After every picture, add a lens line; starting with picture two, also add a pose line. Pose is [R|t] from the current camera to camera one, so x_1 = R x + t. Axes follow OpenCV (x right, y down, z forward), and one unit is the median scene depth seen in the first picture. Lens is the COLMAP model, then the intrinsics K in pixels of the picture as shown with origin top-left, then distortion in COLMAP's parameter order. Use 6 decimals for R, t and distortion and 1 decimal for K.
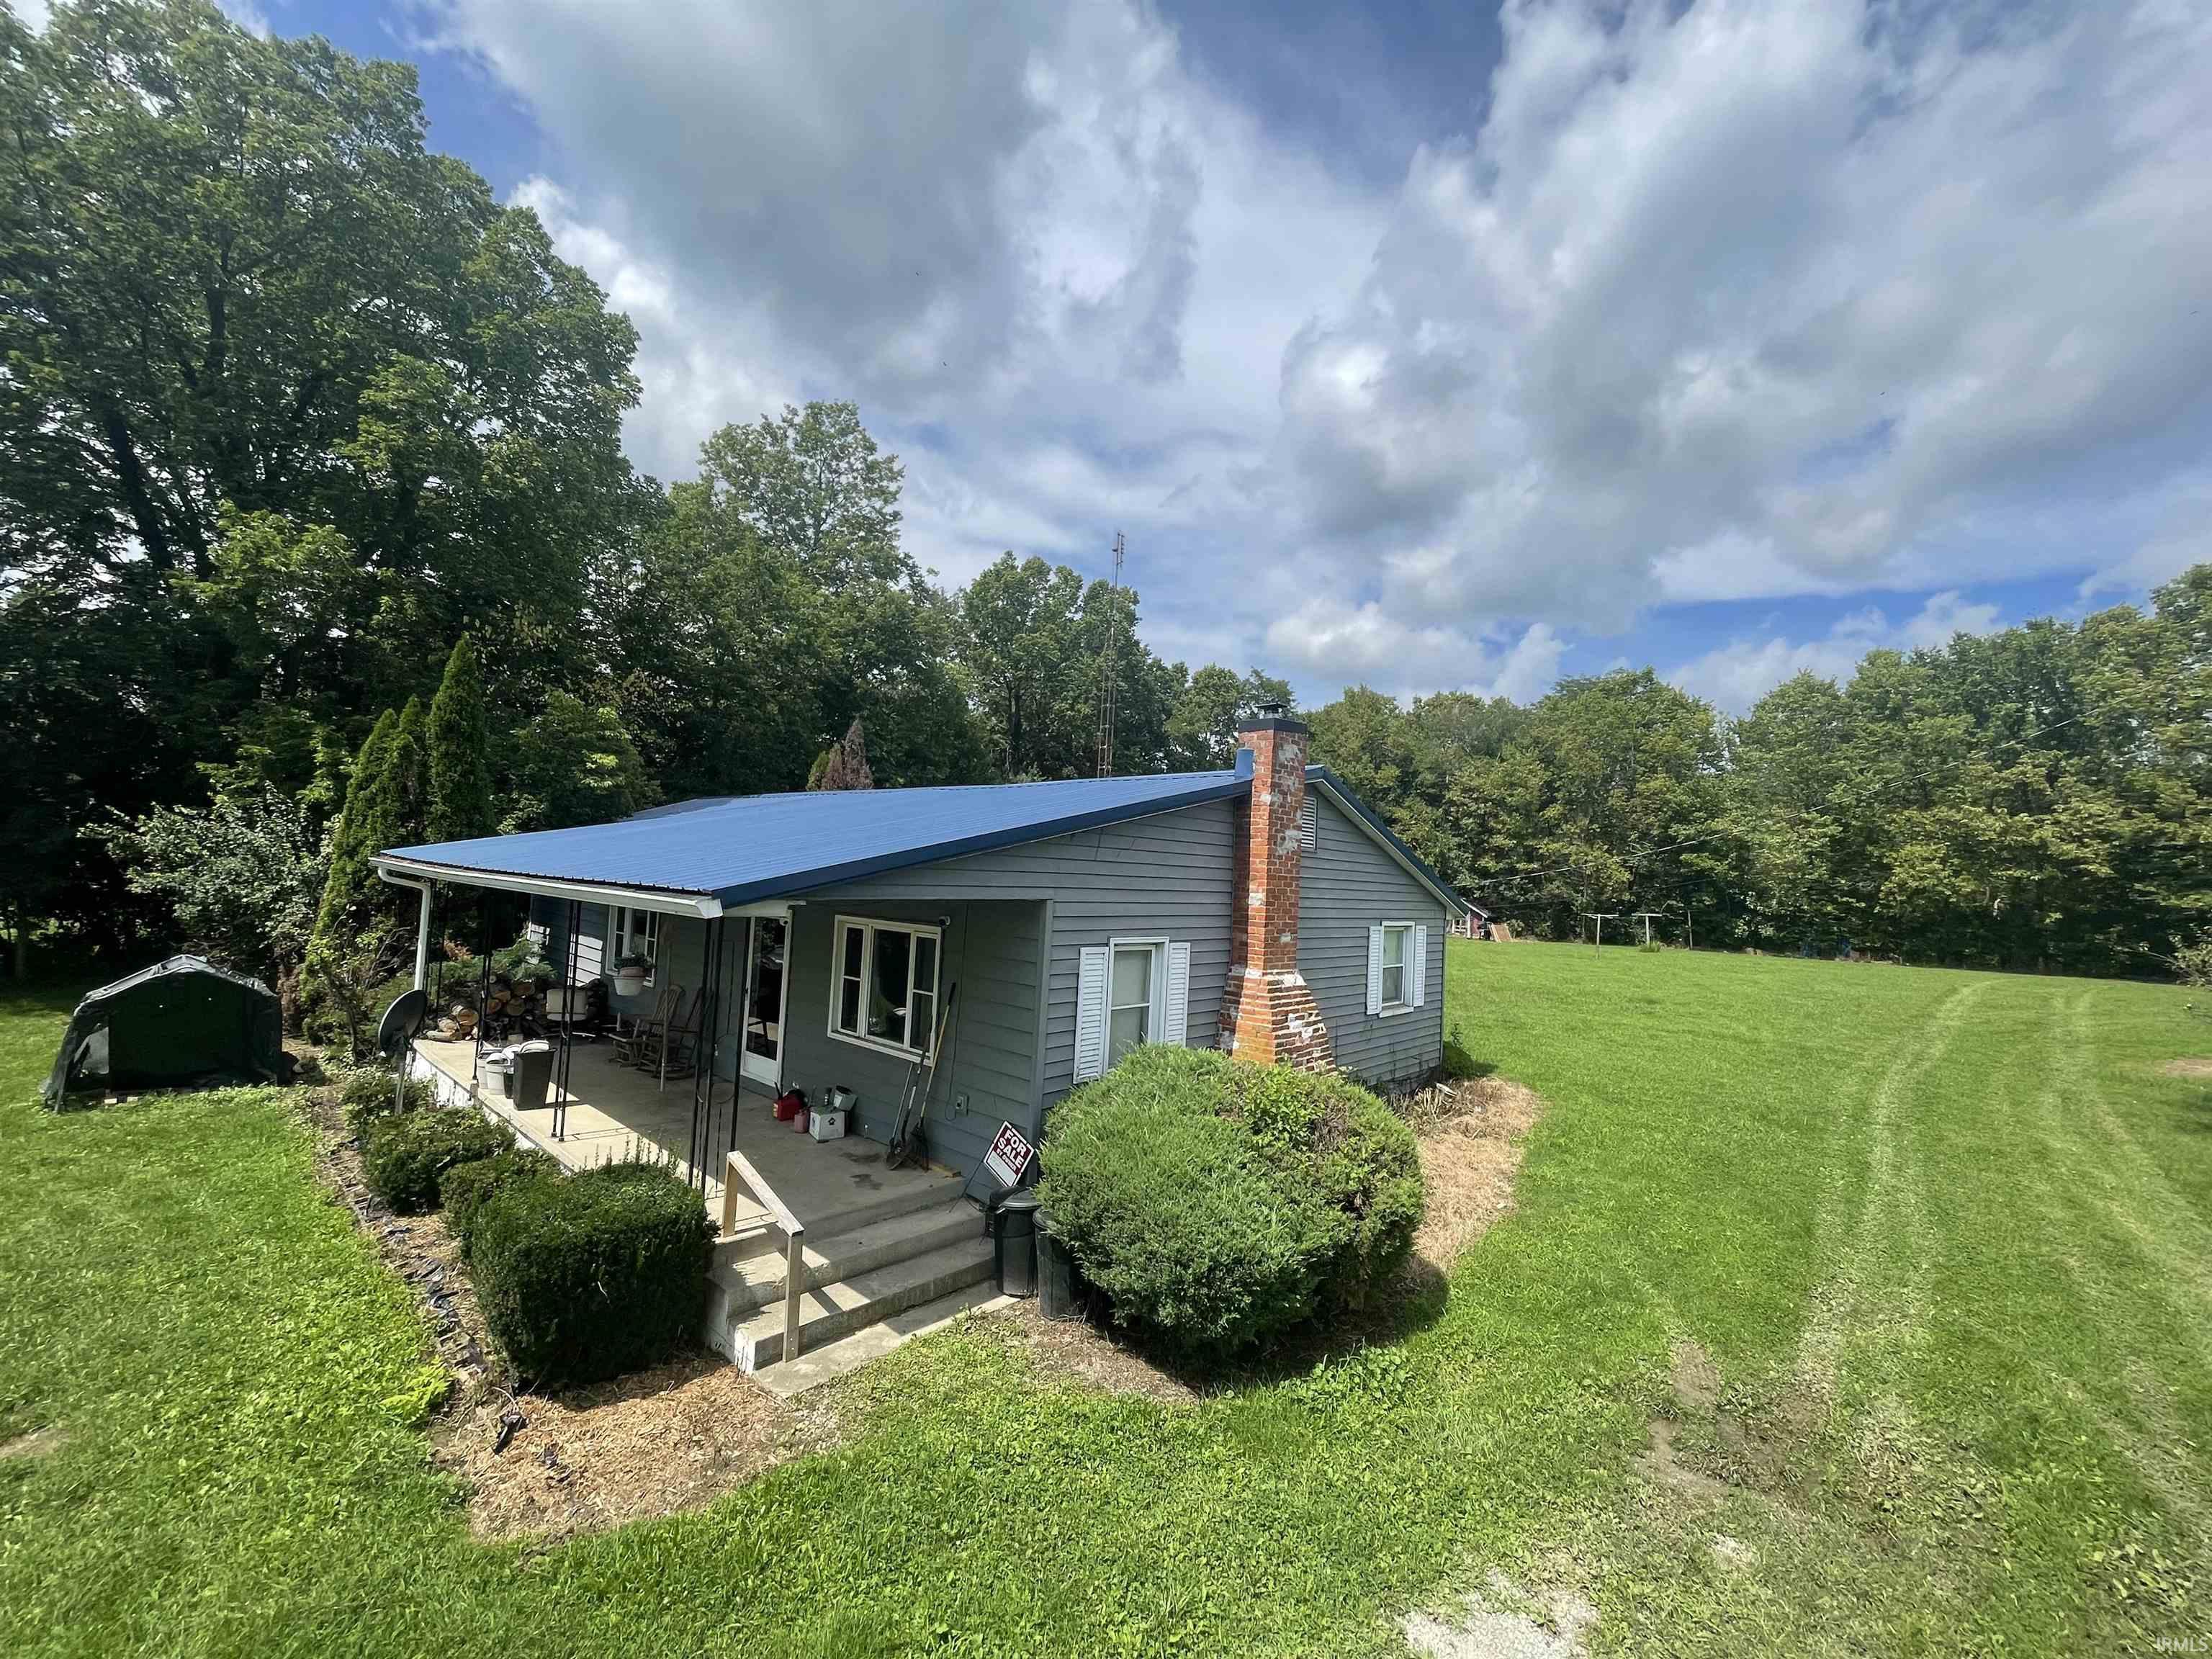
lens RADIAL K [[898.9, 0, 1101.4], [0, 898.9, 826.7], [0, 0, 1]] dist [0.012538, -0.000259]
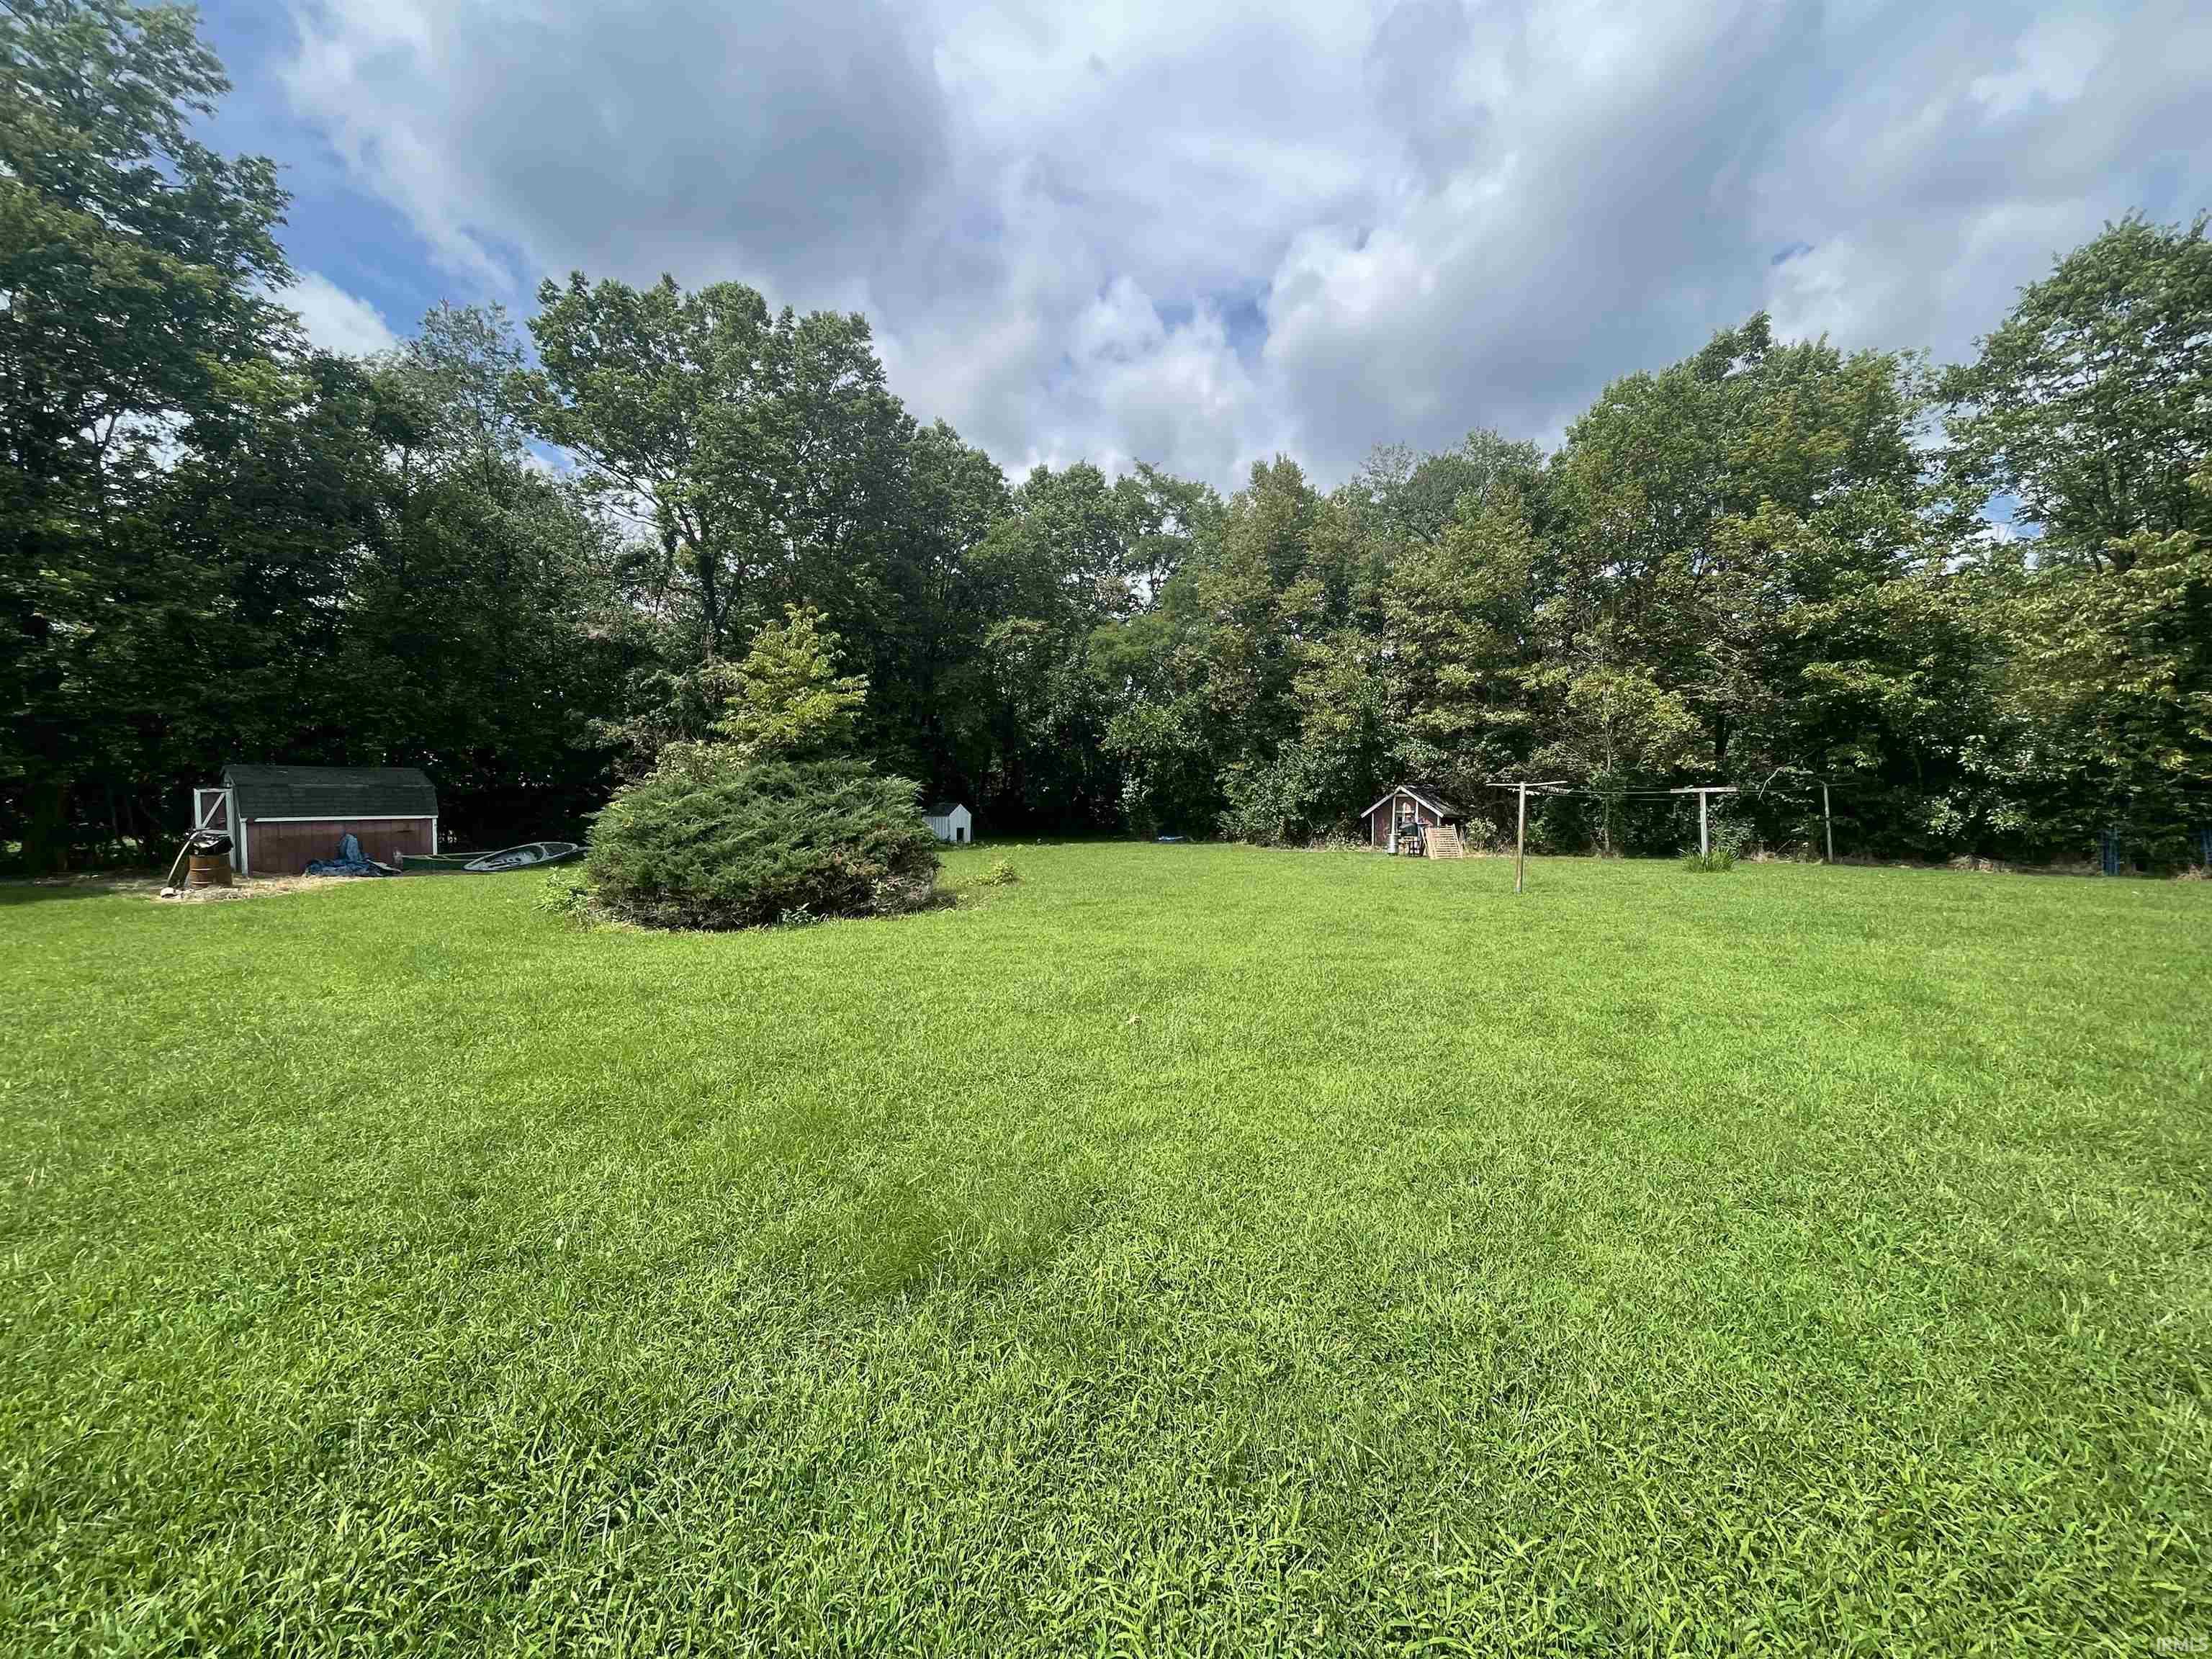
lens RADIAL K [[898.9, 0, 1104.0], [0, 898.9, 815.2], [0, 0, 1]] dist [0.012538, -0.000259]
pose [[0.985597, -0.036305, -0.165168, 0.359883], [0.047556, 0.996772, 0.064679, 0.061685], [0.162287, -0.071602, 0.984142, 0.471629]]
